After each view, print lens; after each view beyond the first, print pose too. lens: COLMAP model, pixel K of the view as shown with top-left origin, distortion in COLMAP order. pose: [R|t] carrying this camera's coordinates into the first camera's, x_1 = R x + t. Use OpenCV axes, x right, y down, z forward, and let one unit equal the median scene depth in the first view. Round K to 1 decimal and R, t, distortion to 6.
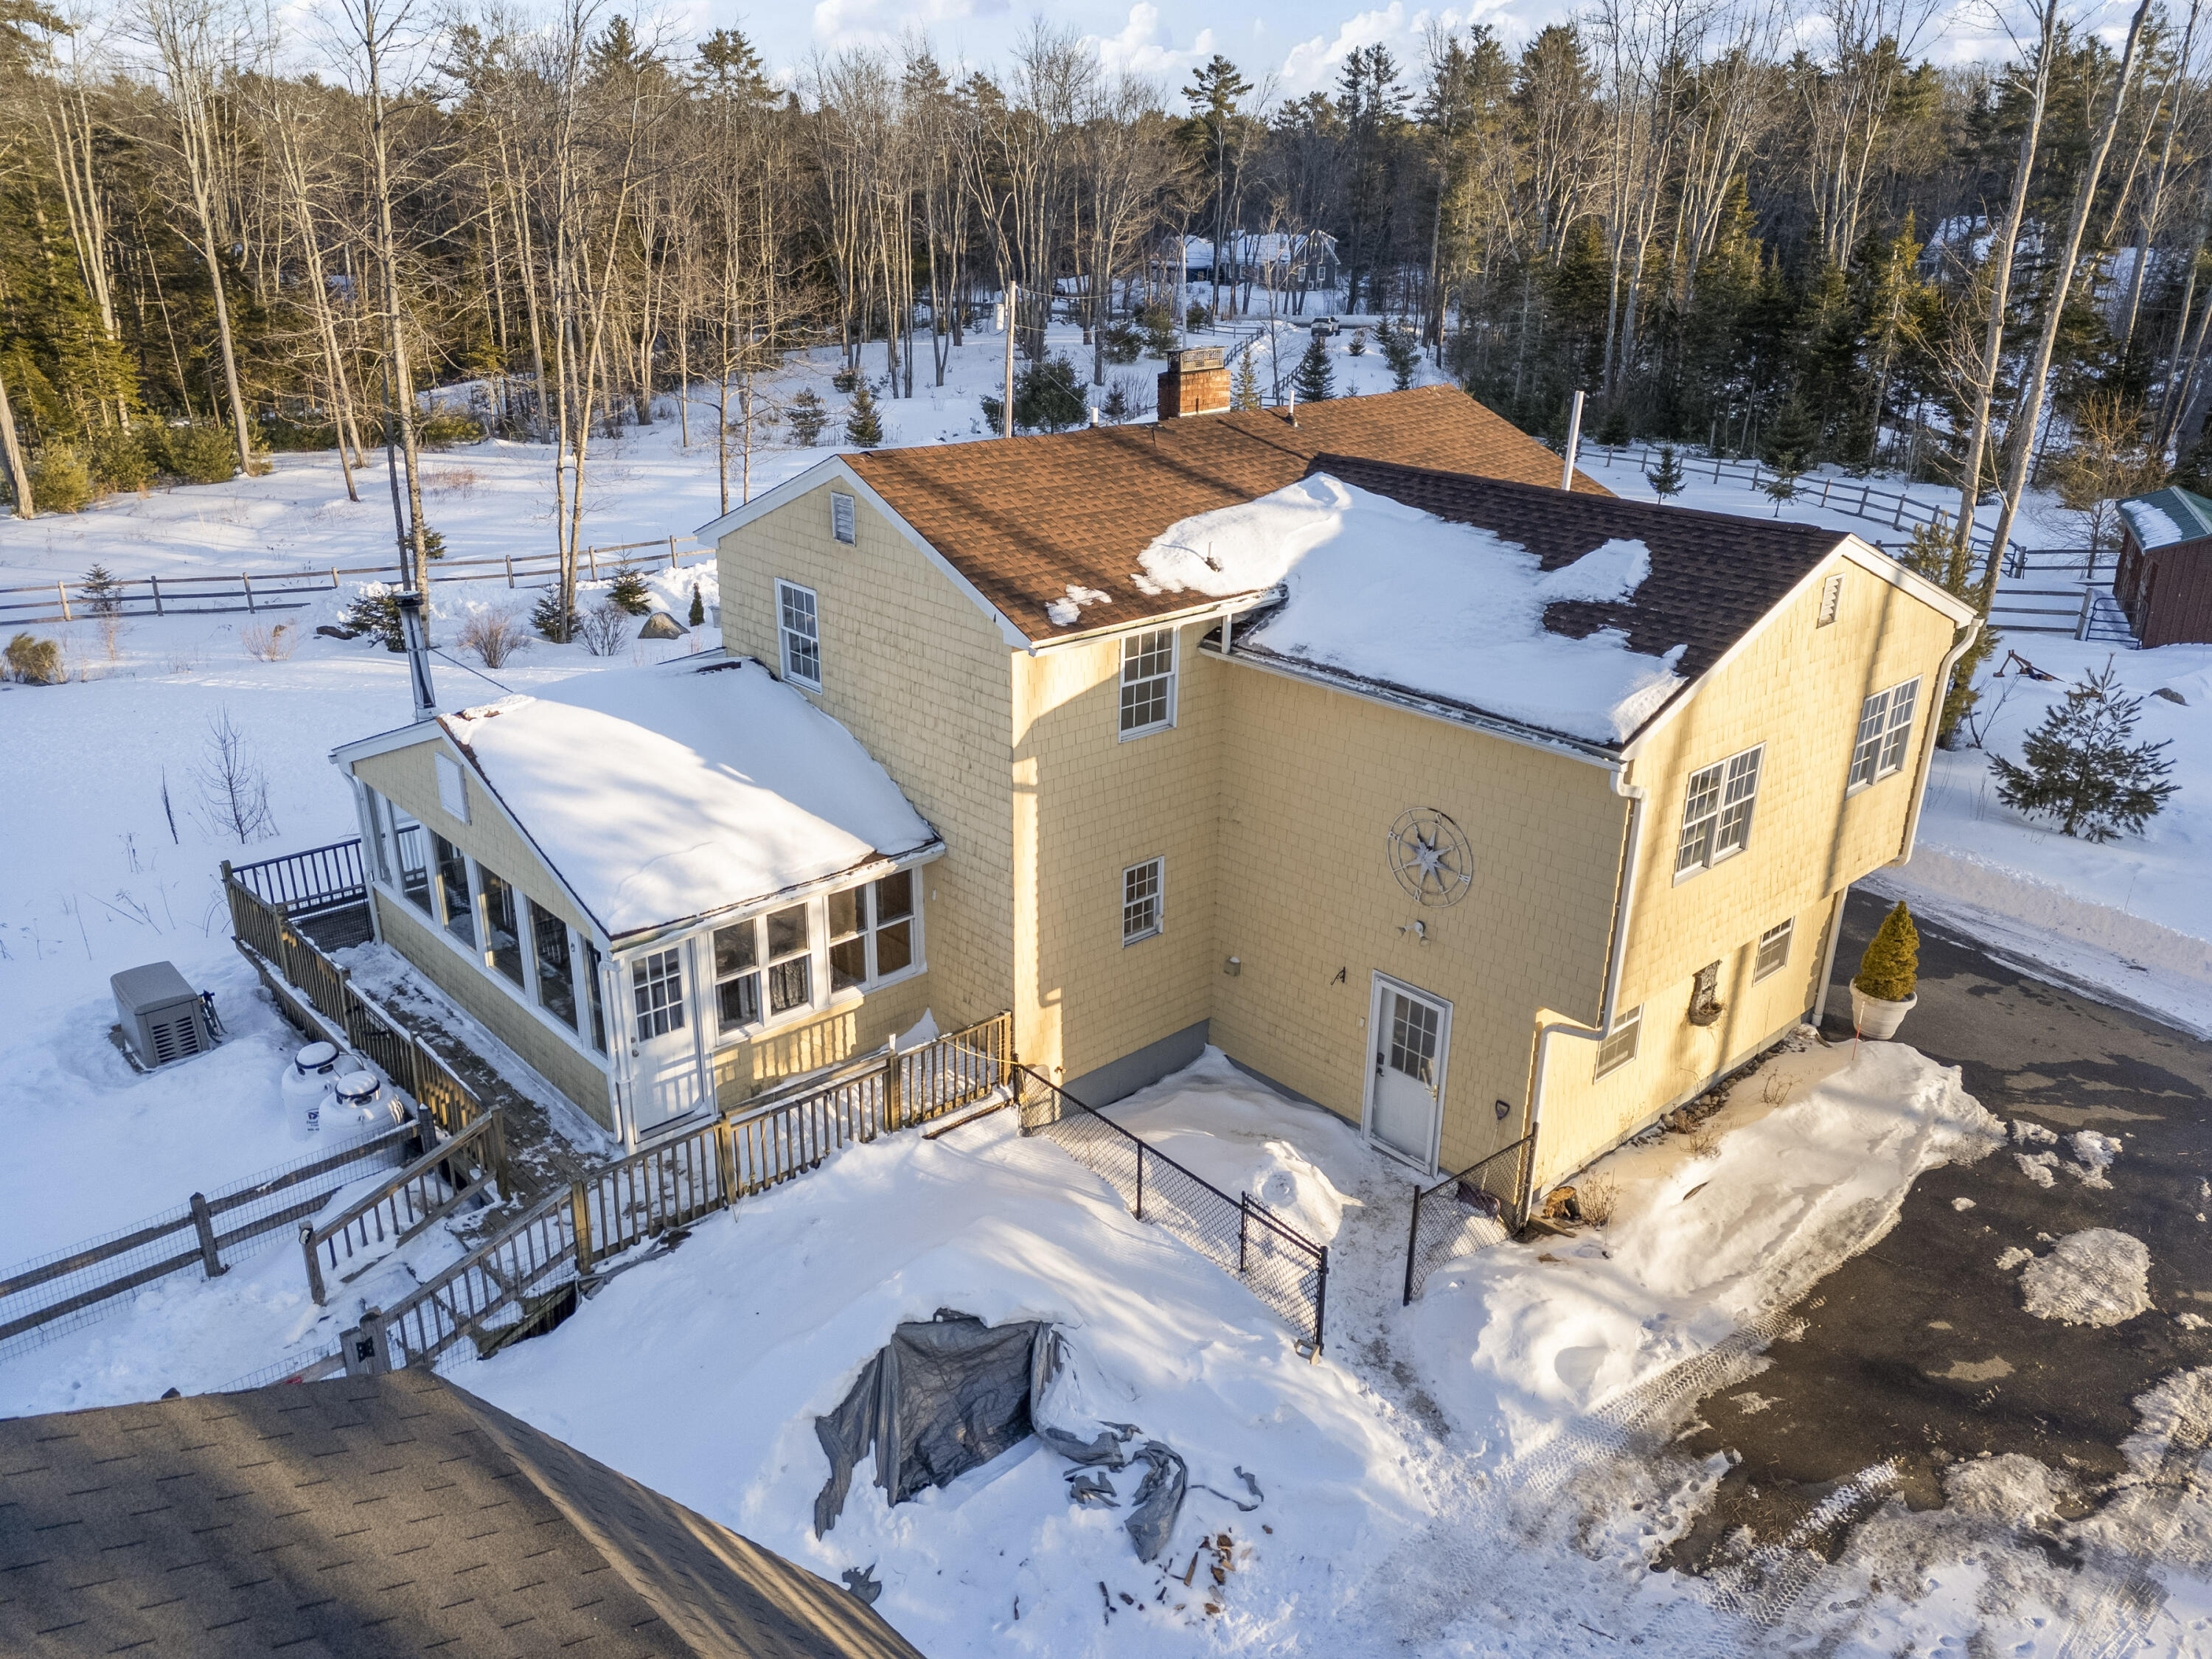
lens RADIAL K [[1620.6, 0, 1106.0], [0, 1620.6, 829.5], [0, 0, 1]] dist [0.018644, -0.012942]
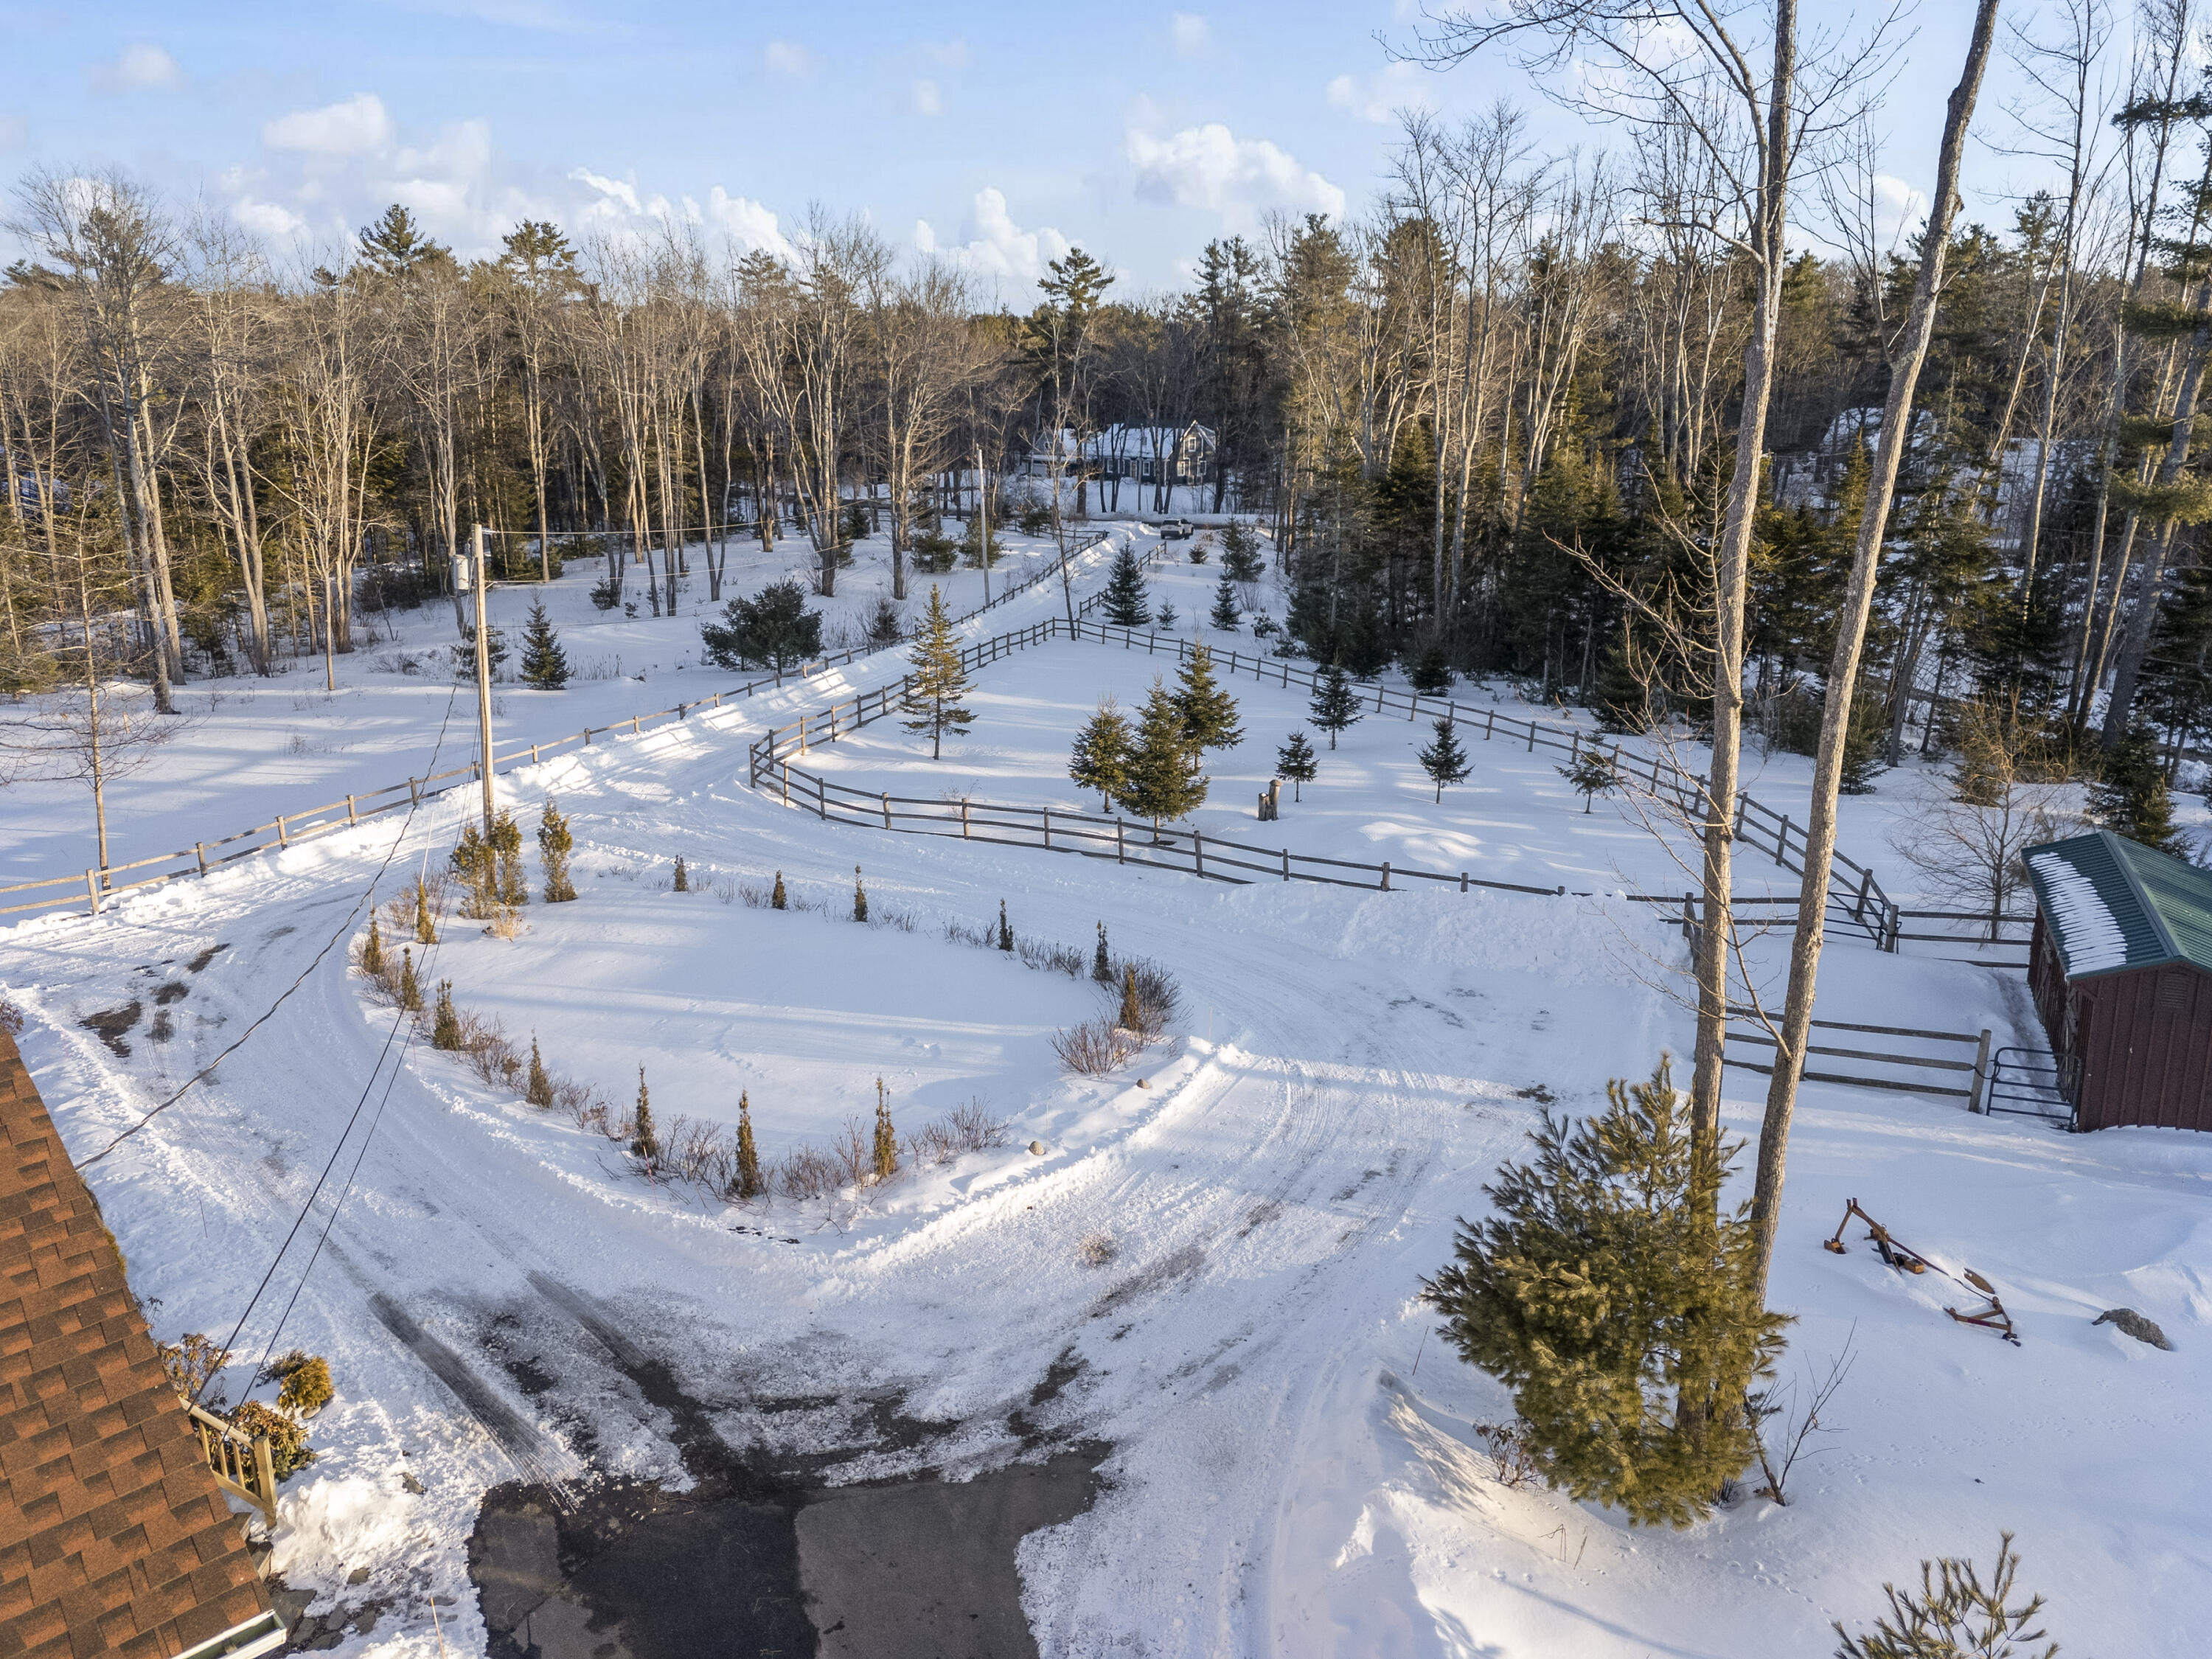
lens RADIAL K [[1620.6, 0, 1106.0], [0, 1620.6, 829.5], [0, 0, 1]] dist [0.018644, -0.012942]
pose [[0.999603, -0.011049, 0.025914, 0.077944], [0.013686, 0.994492, -0.103912, -0.050550], [-0.024624, 0.104225, 0.994249, 0.118132]]
